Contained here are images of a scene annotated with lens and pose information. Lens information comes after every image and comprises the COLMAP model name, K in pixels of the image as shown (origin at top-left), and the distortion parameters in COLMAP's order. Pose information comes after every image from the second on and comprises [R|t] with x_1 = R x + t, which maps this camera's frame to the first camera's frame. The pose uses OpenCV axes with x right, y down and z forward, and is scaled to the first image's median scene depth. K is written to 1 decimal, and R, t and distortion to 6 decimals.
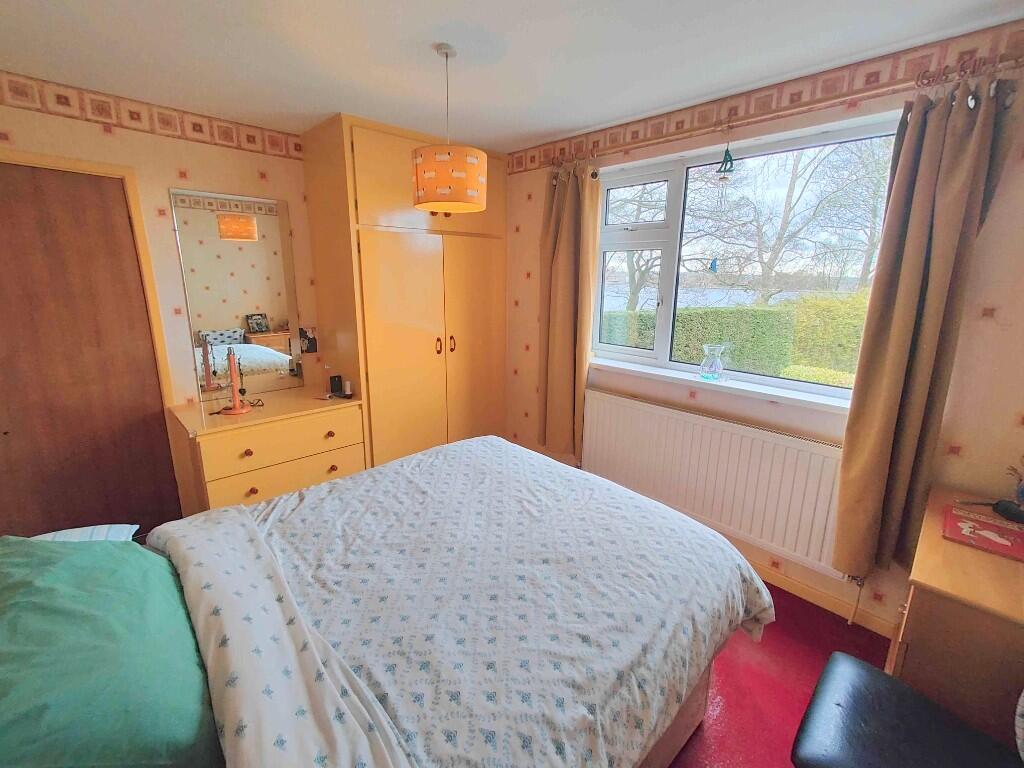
lens RADIAL K [[455.2, 0, 510.9], [0, 455.2, 381.6], [0, 0, 1]] dist [0.018123, 0.000667]
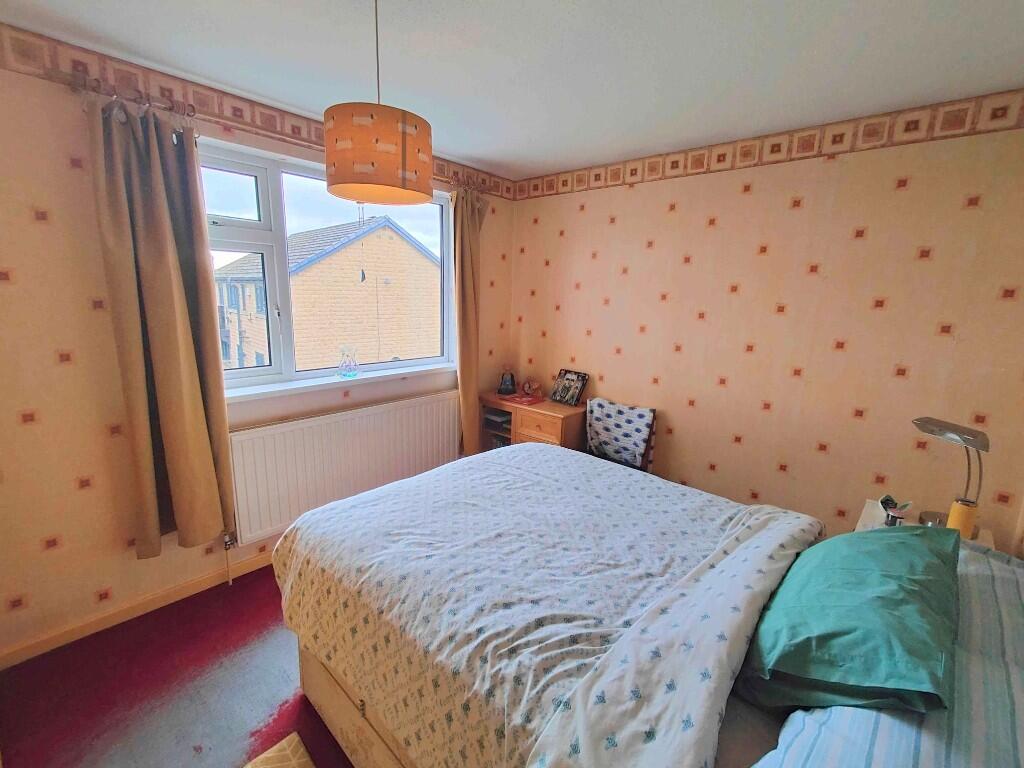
lens RADIAL K [[455.2, 0, 509.6], [0, 455.2, 384.7], [0, 0, 1]] dist [0.018123, 0.000667]
pose [[-0.083609, -0.213474, 0.973365, -1.003307], [0.203469, 0.952549, 0.226386, -0.232697], [-0.975505, 0.216978, -0.036207, 0.961893]]
